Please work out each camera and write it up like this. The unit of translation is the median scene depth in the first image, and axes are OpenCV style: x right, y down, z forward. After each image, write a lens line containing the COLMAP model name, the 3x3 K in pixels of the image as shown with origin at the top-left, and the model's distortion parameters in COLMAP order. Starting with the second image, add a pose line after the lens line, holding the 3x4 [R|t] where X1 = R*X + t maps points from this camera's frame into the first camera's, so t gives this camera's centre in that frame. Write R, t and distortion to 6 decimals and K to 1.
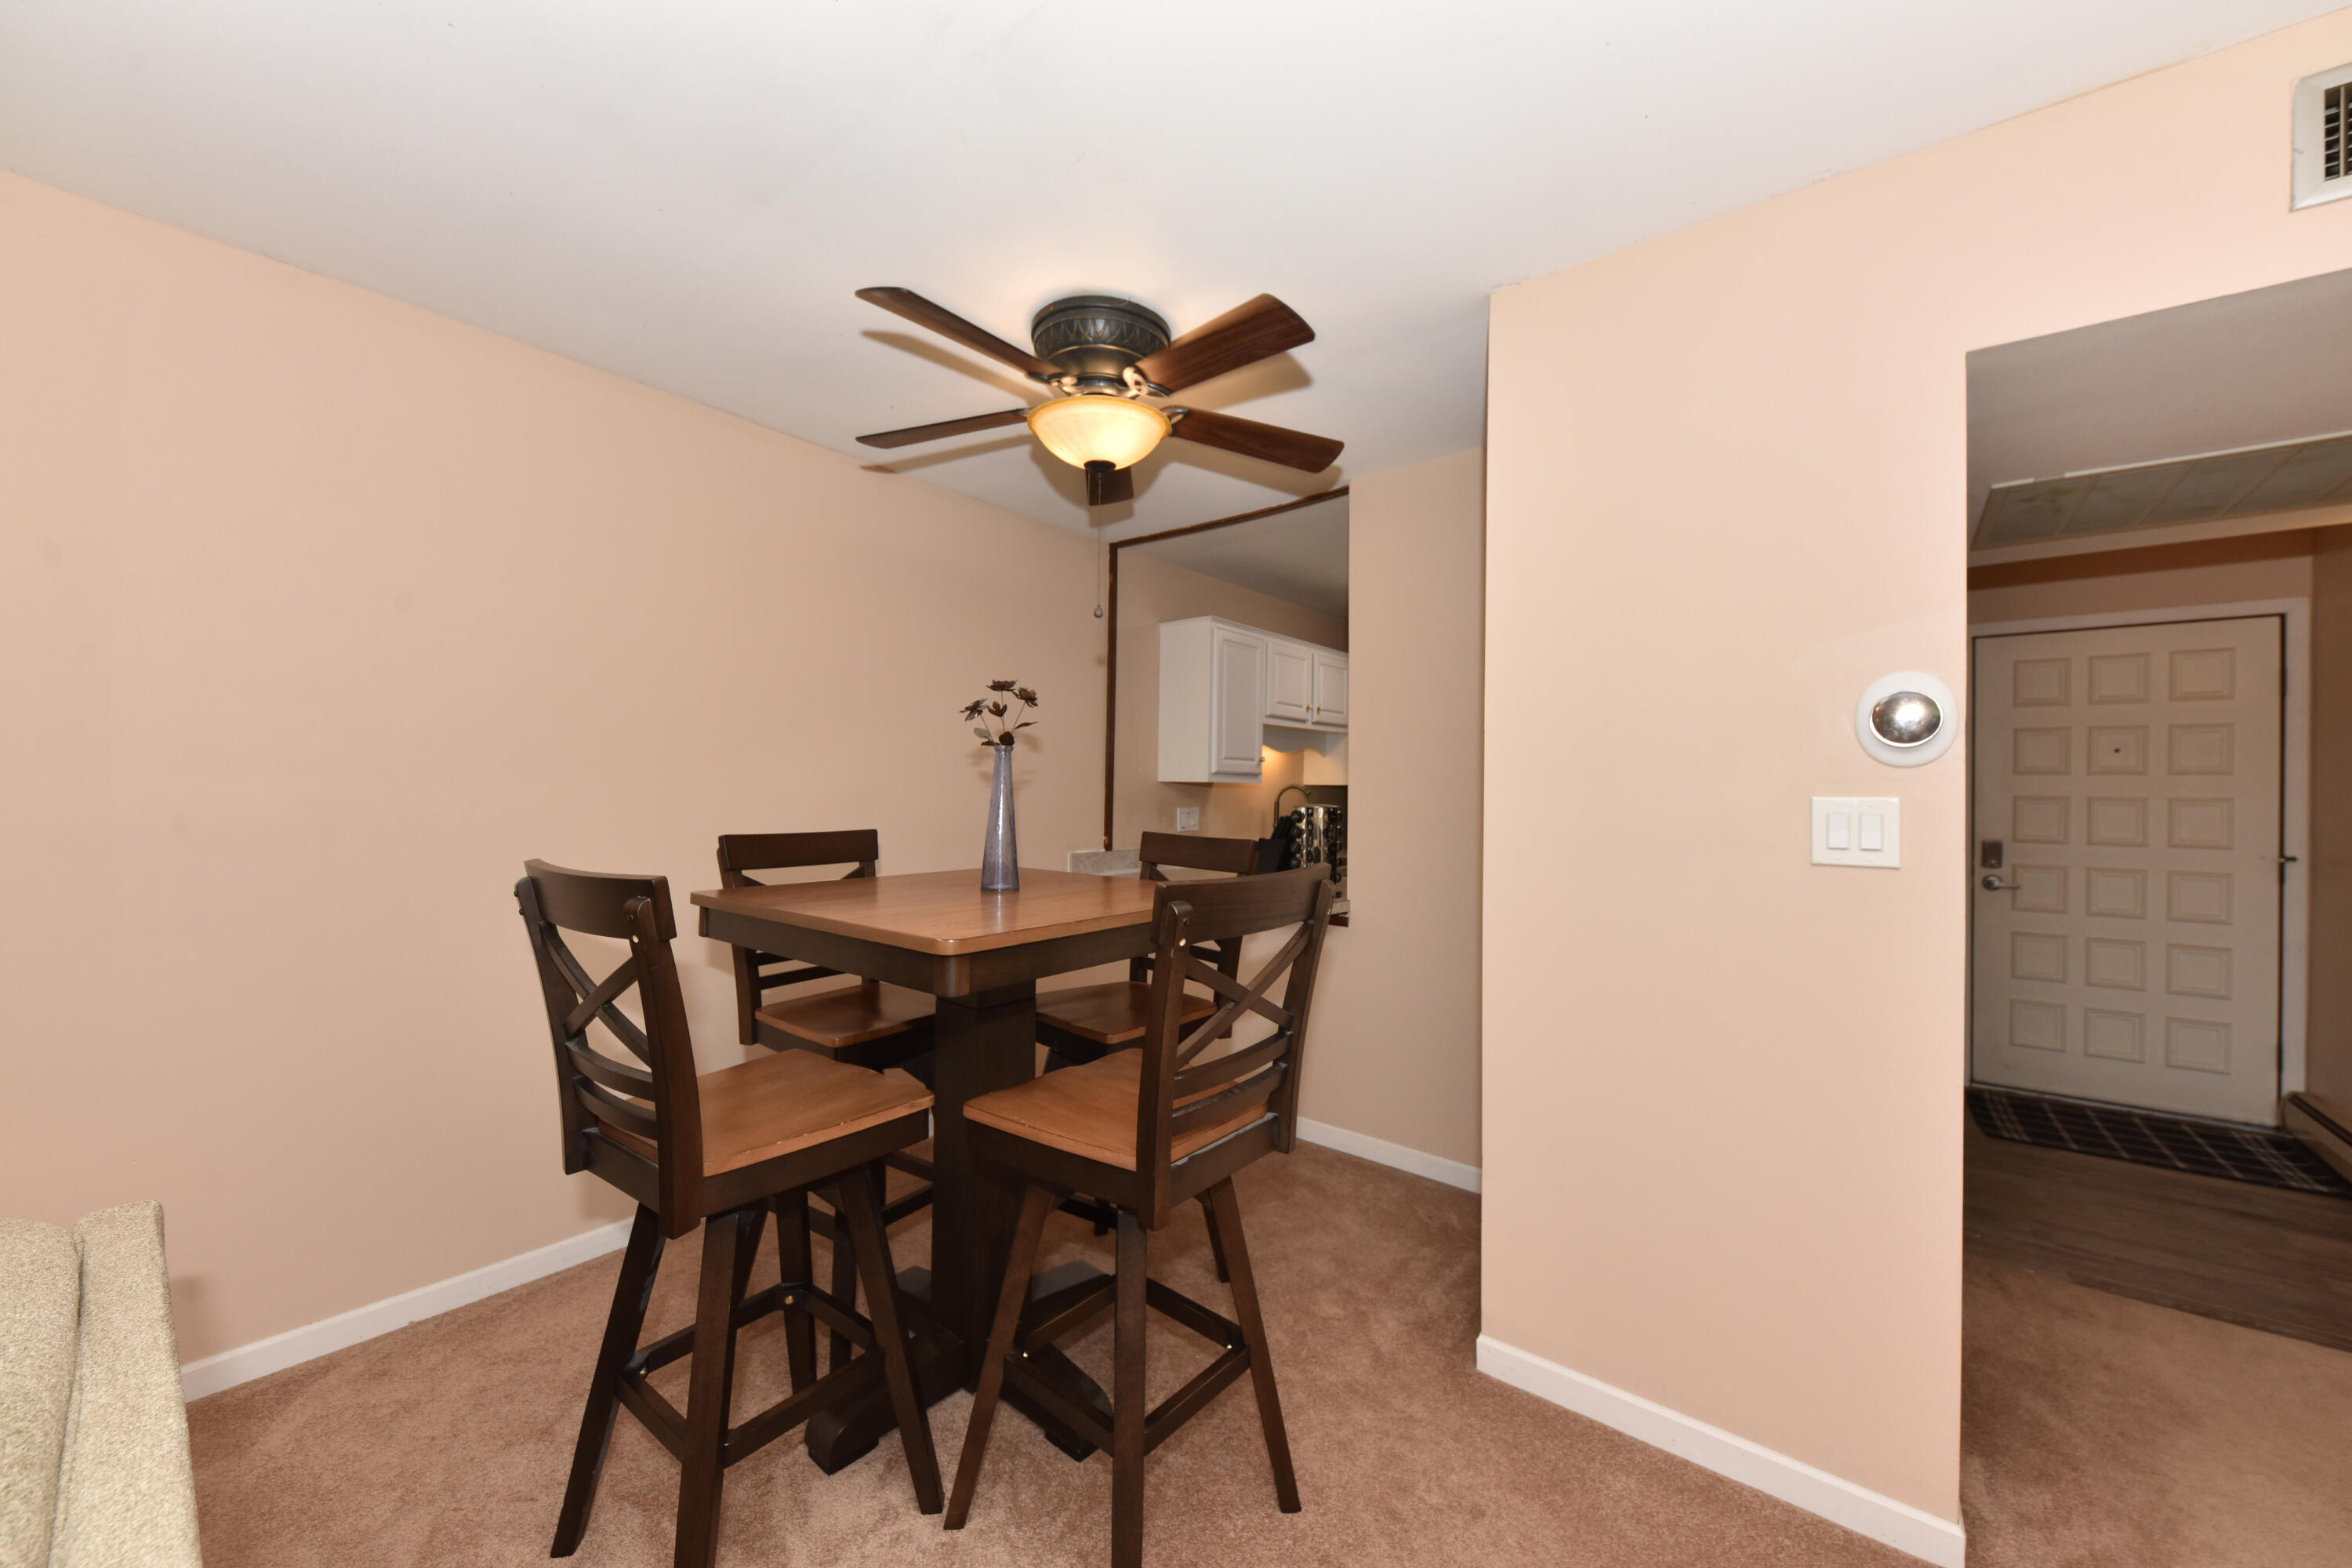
lens RADIAL K [[868.2, 0, 1207.2], [0, 868.2, 786.0], [0, 0, 1]] dist [0.000527, -0.004946]
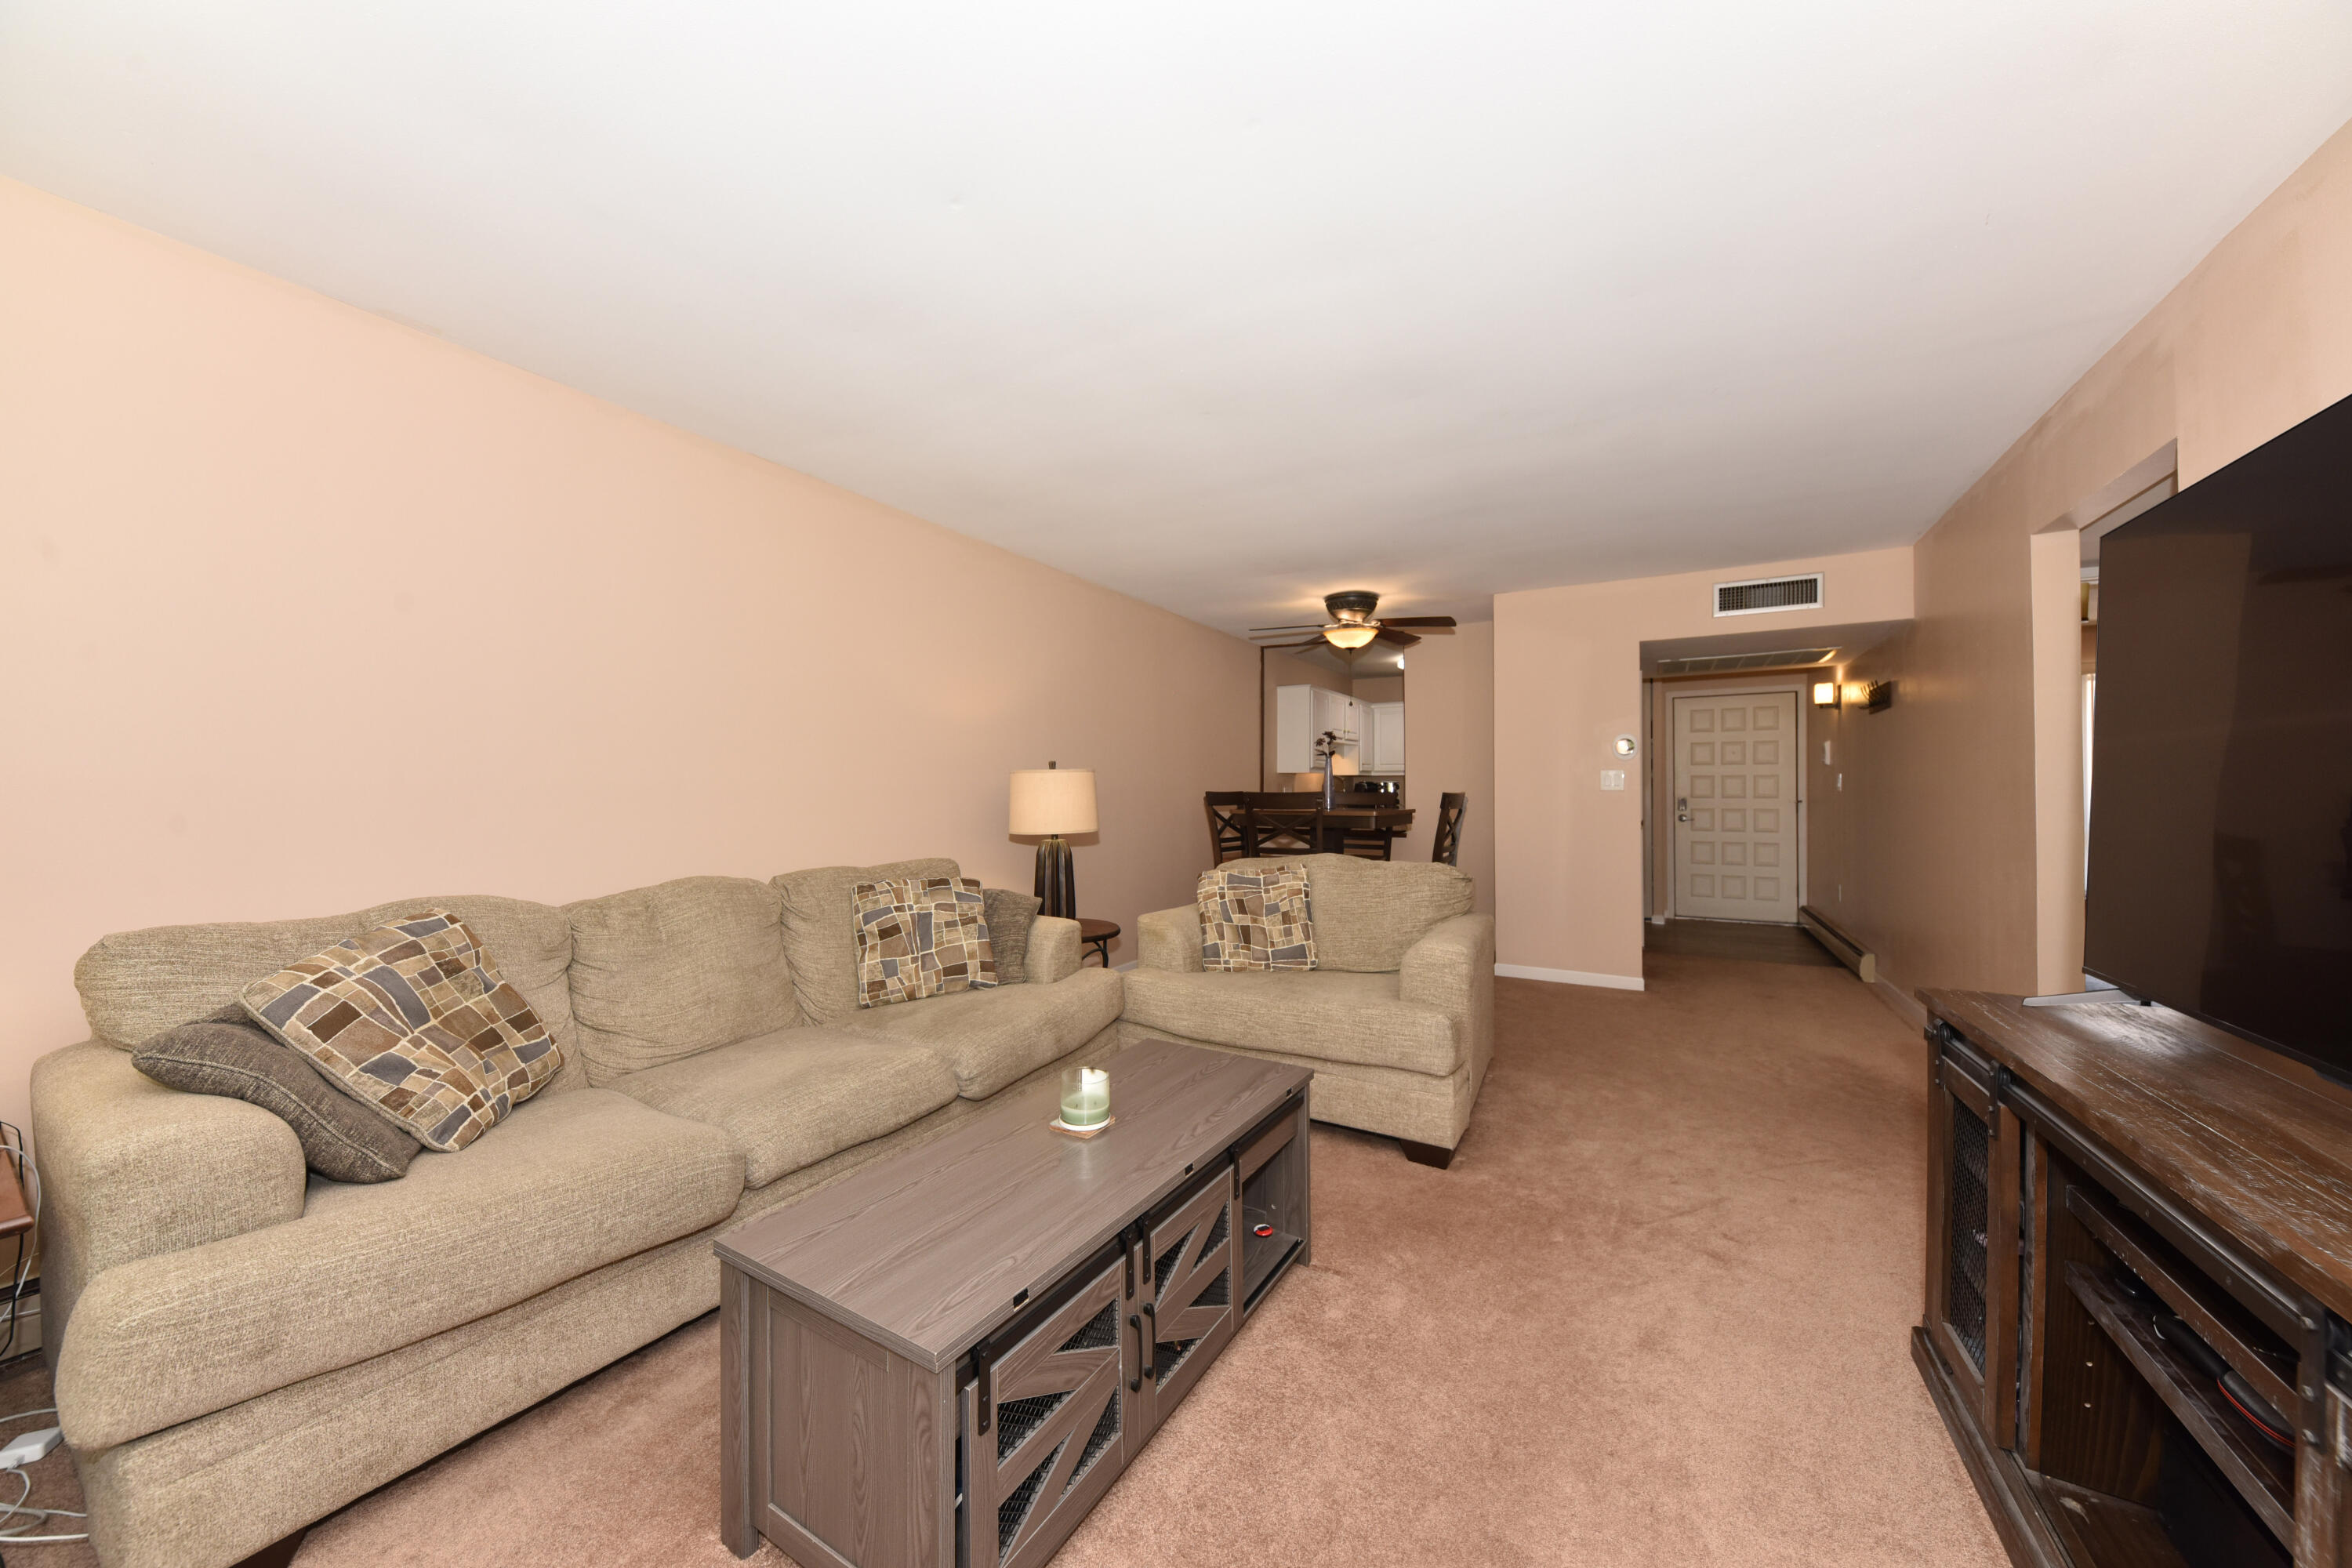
lens RADIAL K [[805.1, 0, 1192.1], [0, 805.1, 784.5], [0, 0, 1]] dist [0.000662, -0.004699]
pose [[0.990603, -0.009014, 0.136470, -0.593070], [0.008651, 0.999957, 0.003250, 0.020116], [-0.136493, -0.002039, 0.990639, -0.858893]]
